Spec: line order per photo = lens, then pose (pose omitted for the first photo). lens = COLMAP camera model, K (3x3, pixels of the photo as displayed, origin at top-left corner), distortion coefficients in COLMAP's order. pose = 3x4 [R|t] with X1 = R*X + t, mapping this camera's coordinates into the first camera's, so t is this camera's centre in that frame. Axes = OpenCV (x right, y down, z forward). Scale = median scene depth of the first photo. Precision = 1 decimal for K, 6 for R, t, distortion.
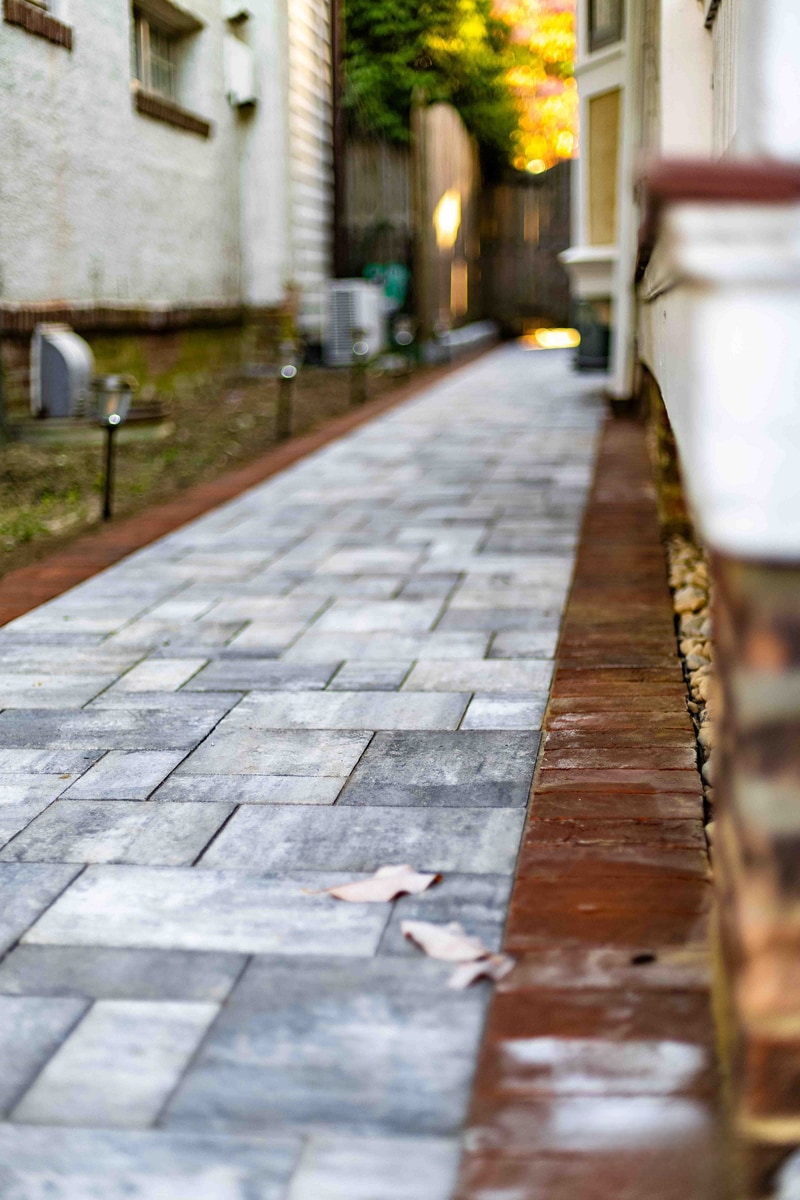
lens RADIAL K [[1744.5, 0, 397.2], [0, 1744.5, 598.5], [0, 0, 1]] dist [-0.009983, 0.000000]
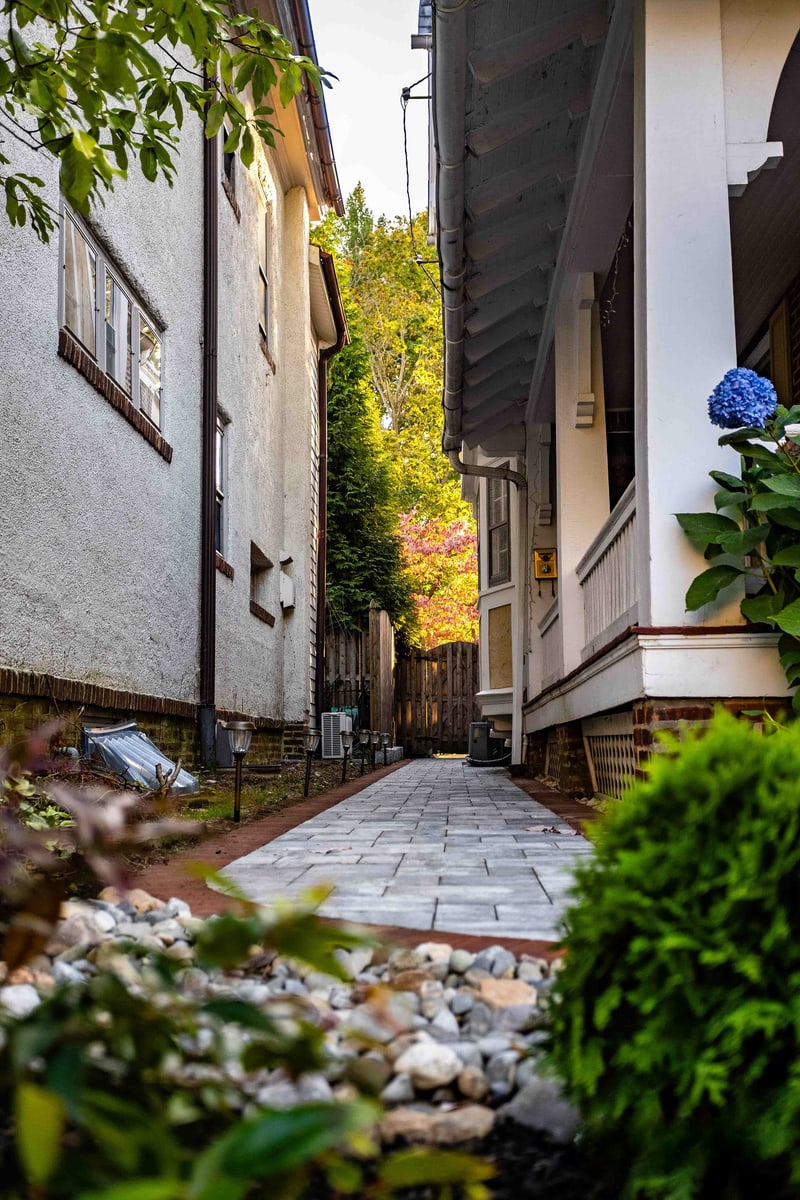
lens RADIAL K [[1333.2, 0, 400.7], [0, 1333.2, 599.2], [0, 0, 1]] dist [0.063612, 0.000000]
pose [[0.994487, 0.028536, 0.100898, -0.109753], [0.000696, 0.960439, -0.278489, 0.081487], [-0.104853, 0.277024, 0.955125, -0.296246]]
